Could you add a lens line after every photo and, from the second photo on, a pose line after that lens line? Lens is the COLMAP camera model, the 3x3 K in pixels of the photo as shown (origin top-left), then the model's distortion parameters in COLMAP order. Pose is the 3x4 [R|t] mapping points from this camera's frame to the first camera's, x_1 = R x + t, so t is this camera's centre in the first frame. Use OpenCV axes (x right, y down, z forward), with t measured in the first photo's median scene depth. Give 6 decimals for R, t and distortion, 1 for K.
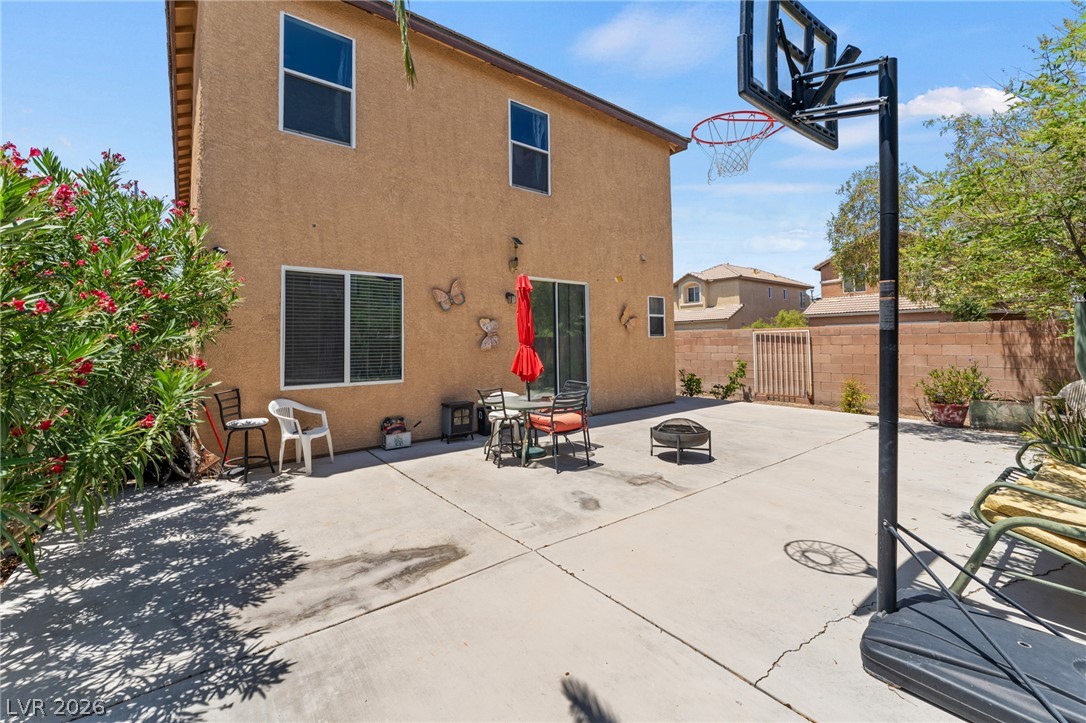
lens RADIAL K [[449.7, 0, 547.8], [0, 449.7, 350.4], [0, 0, 1]] dist [-0.000276, 0.000180]
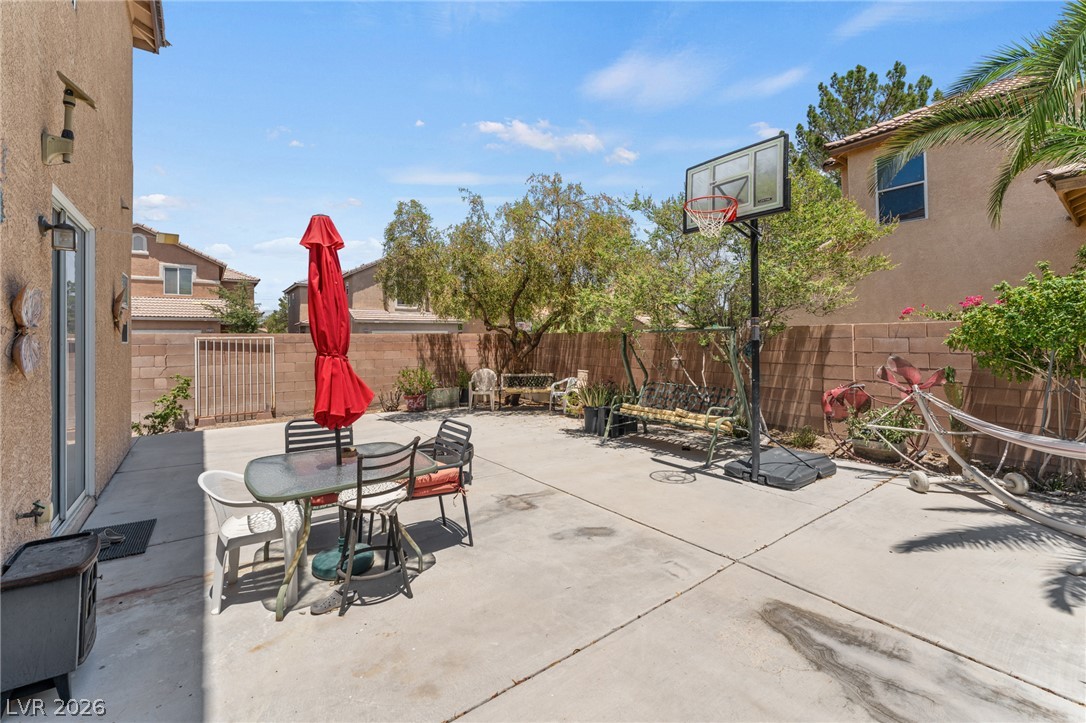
lens RADIAL K [[449.7, 0, 544.9], [0, 449.7, 345.0], [0, 0, 1]] dist [-0.000276, 0.000180]
pose [[0.034151, 0.003895, 0.999409, -0.830272], [0.029345, 0.999557, -0.004898, -0.021401], [-0.998986, 0.029495, 0.034021, 1.119151]]
